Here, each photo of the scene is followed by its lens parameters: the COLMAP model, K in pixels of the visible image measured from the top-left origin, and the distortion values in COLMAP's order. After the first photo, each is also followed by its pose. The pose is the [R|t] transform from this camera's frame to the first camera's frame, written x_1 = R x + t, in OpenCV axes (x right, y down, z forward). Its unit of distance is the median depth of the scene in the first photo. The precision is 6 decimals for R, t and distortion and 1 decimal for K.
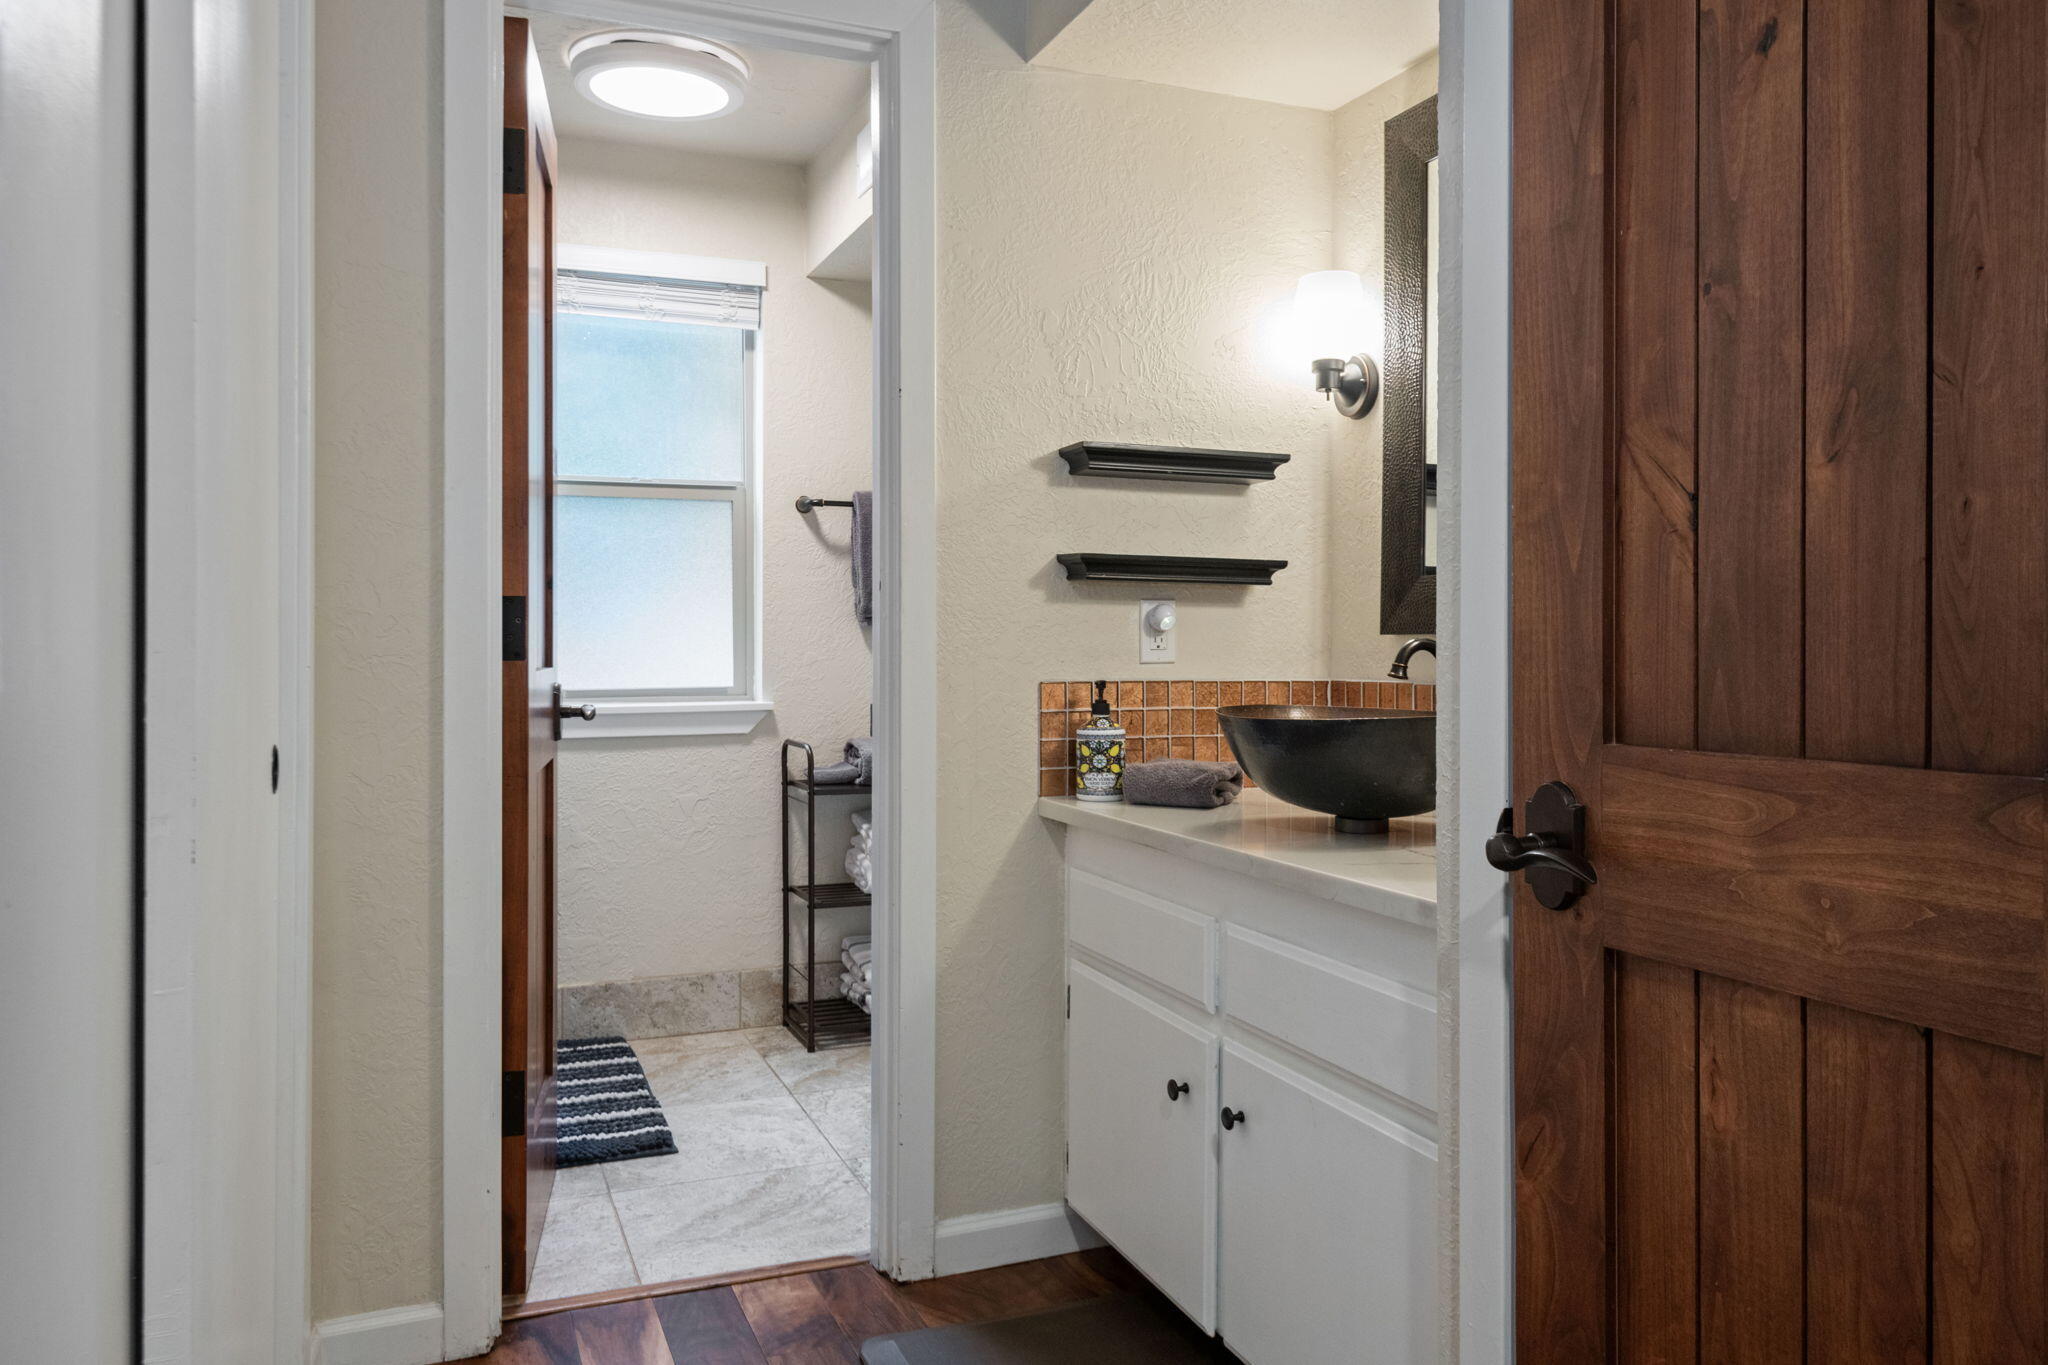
lens RADIAL K [[1386.0, 0, 1038.8], [0, 1386.0, 671.4], [0, 0, 1]] dist [0.007706, -0.004242]
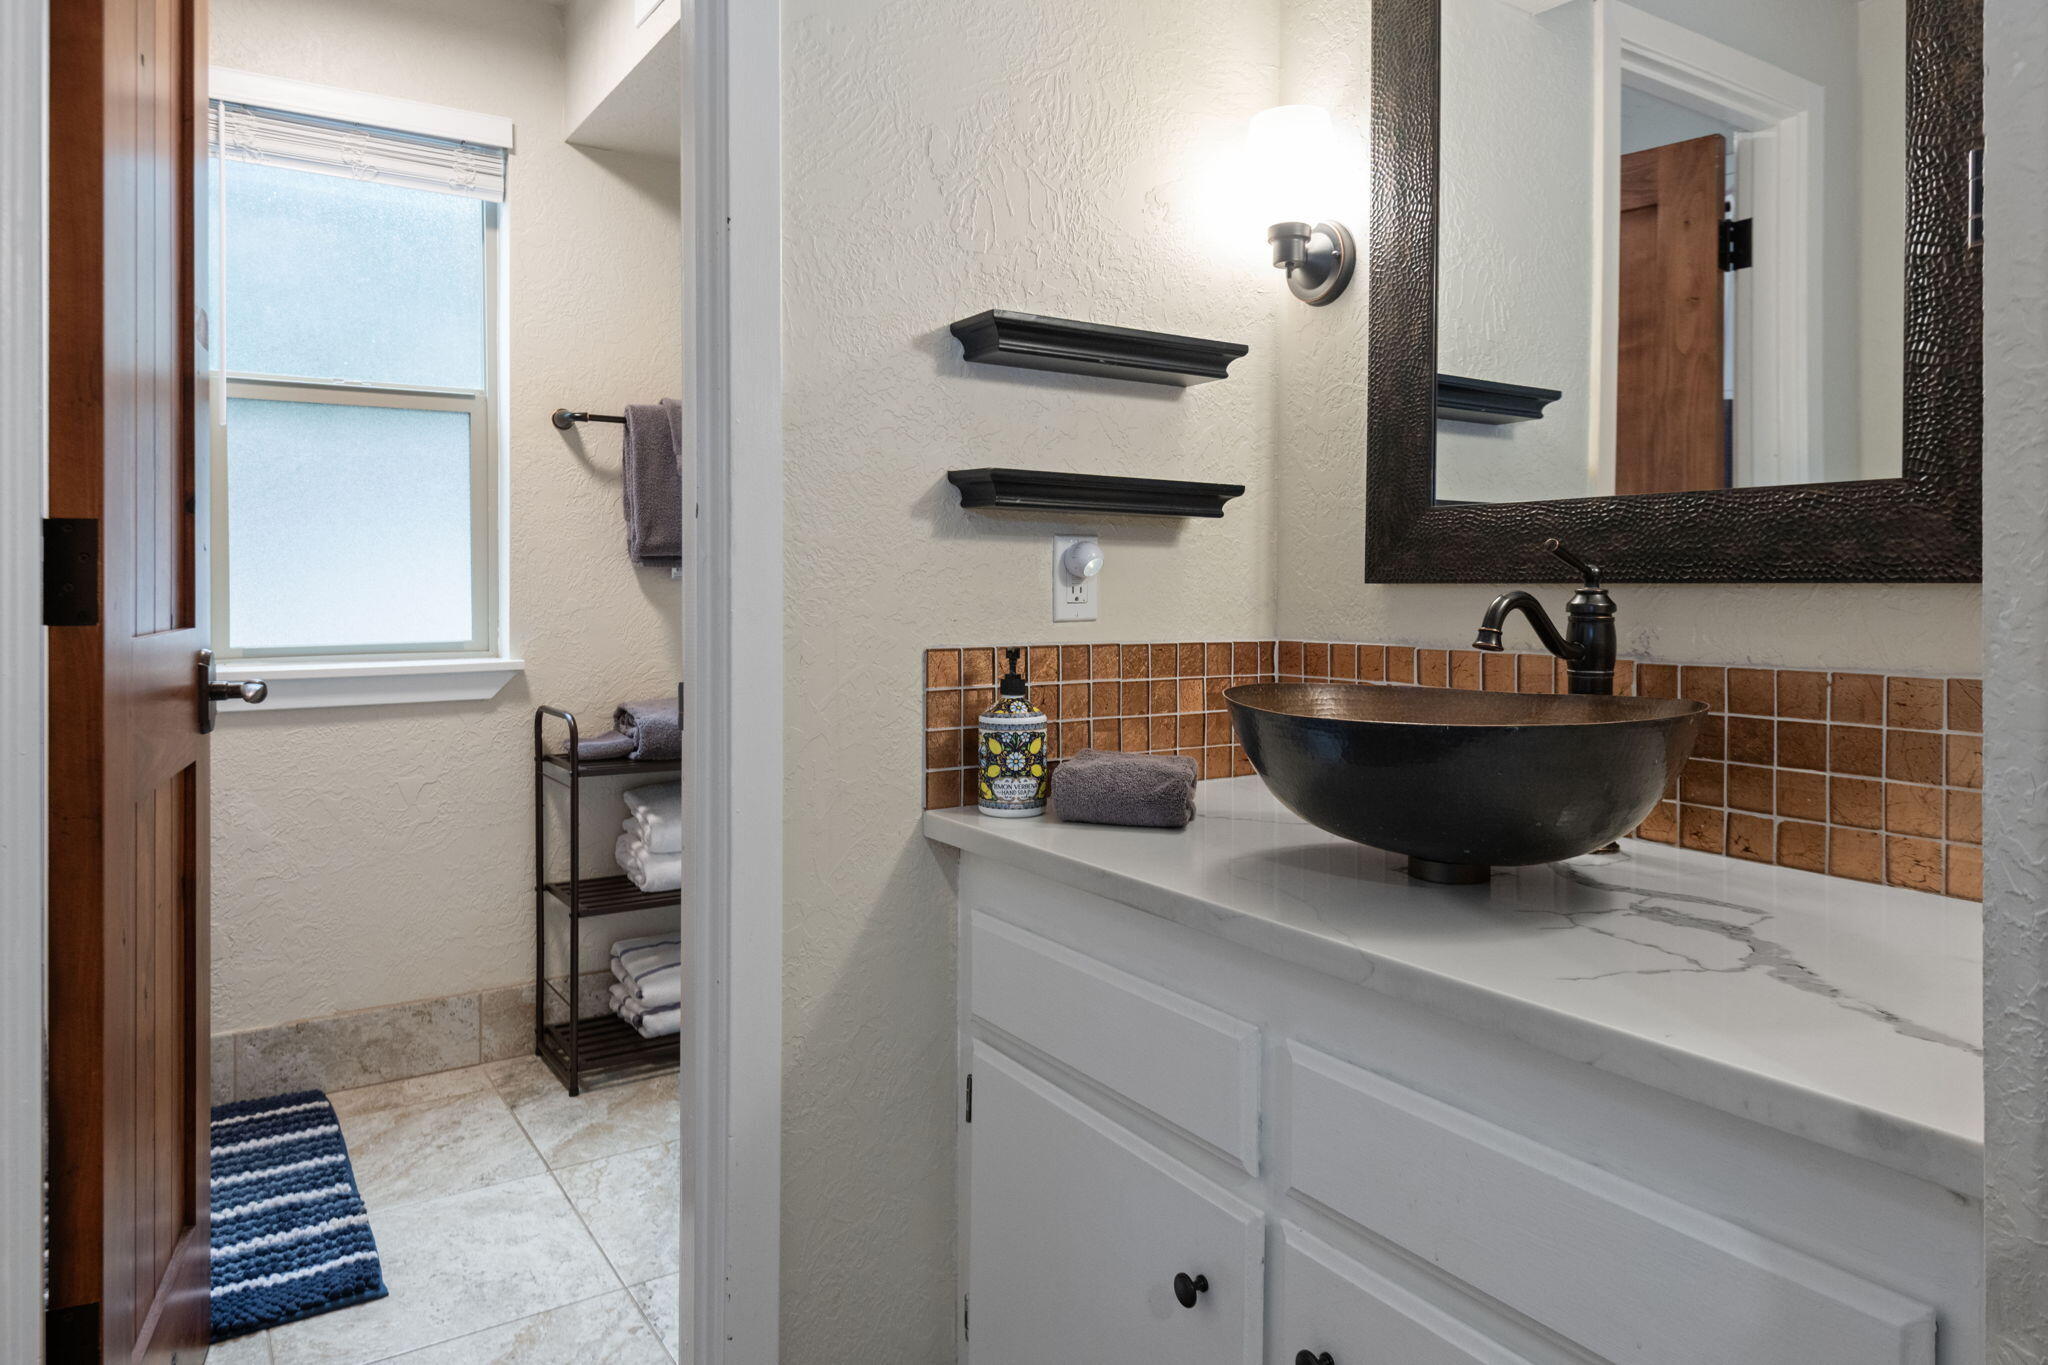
lens RADIAL K [[1273.4, 0, 1010.6], [0, 1273.4, 609.8], [0, 0, 1]] dist [0.026190, -0.014619]
pose [[0.983959, -0.001266, 0.178389, -0.063121], [0.001075, 0.999999, 0.001164, -0.011549], [-0.178390, -0.000954, 0.983959, 0.300208]]
